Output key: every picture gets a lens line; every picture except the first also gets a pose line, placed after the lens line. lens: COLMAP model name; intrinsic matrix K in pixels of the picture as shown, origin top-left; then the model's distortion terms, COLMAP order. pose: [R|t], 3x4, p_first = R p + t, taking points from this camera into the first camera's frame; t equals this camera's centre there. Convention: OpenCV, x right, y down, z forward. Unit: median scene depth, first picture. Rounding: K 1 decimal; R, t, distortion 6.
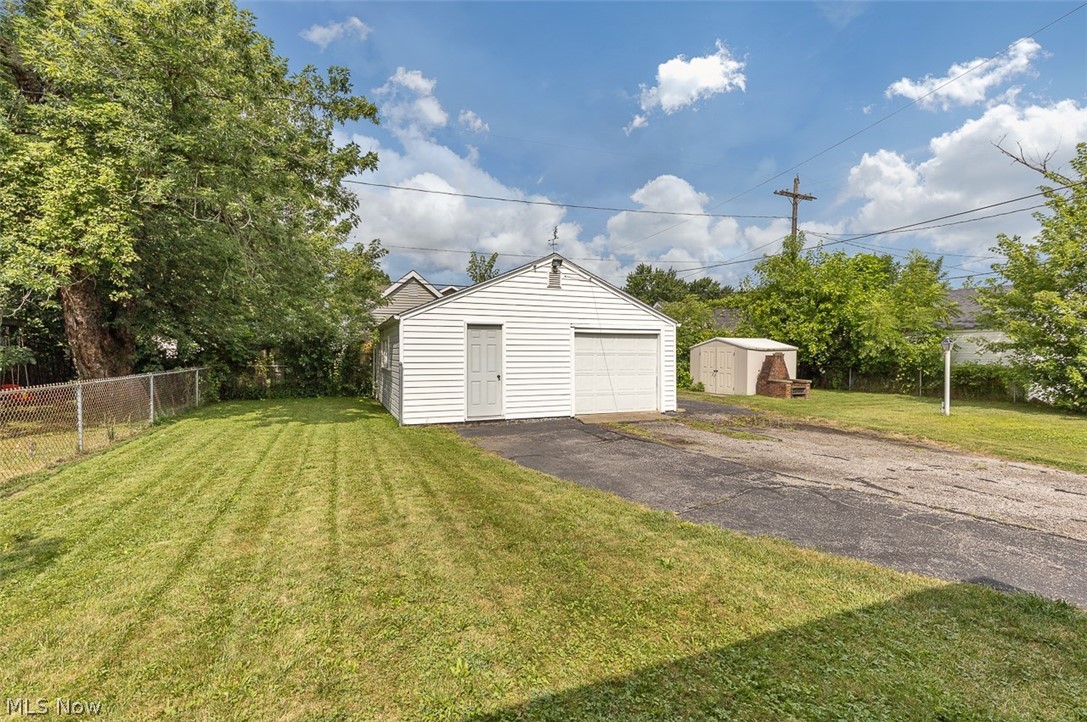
lens RADIAL K [[499.5, 0, 542.9], [0, 499.5, 362.9], [0, 0, 1]] dist [-0.000374, -0.000152]
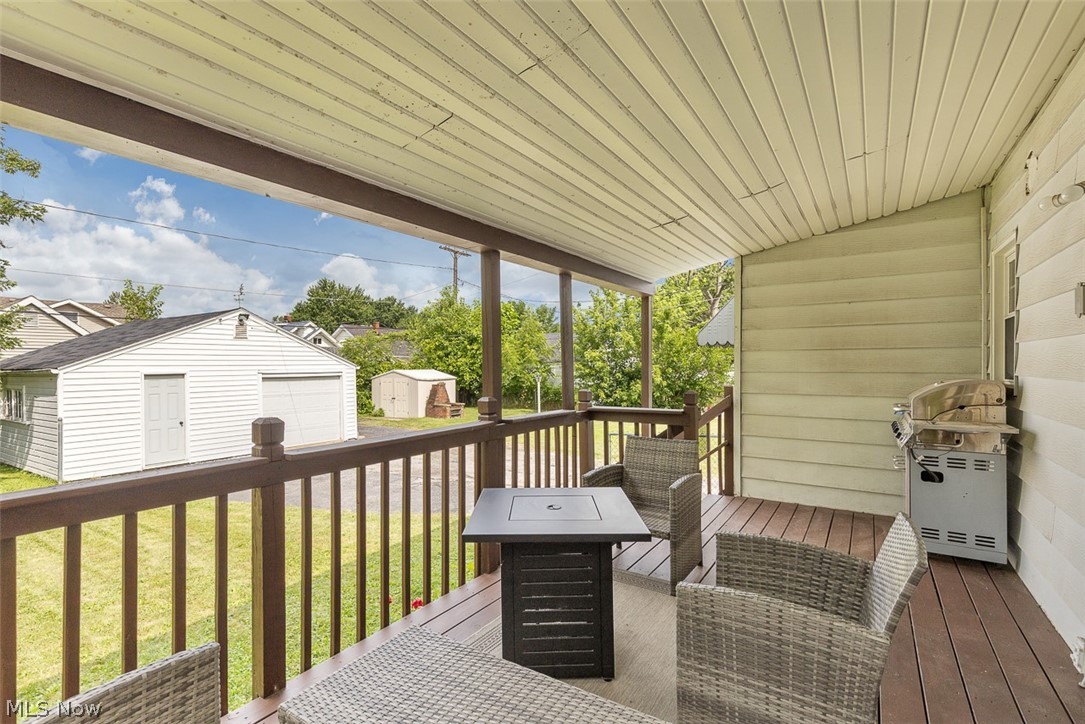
lens RADIAL K [[498.6, 0, 541.9], [0, 498.6, 363.9], [0, 0, 1]] dist [-0.000374, -0.000152]
pose [[0.822935, -0.012075, 0.568007, -0.039008], [0.029616, 0.999327, -0.021664, -0.034429], [-0.567362, 0.034651, 0.822739, -0.199972]]
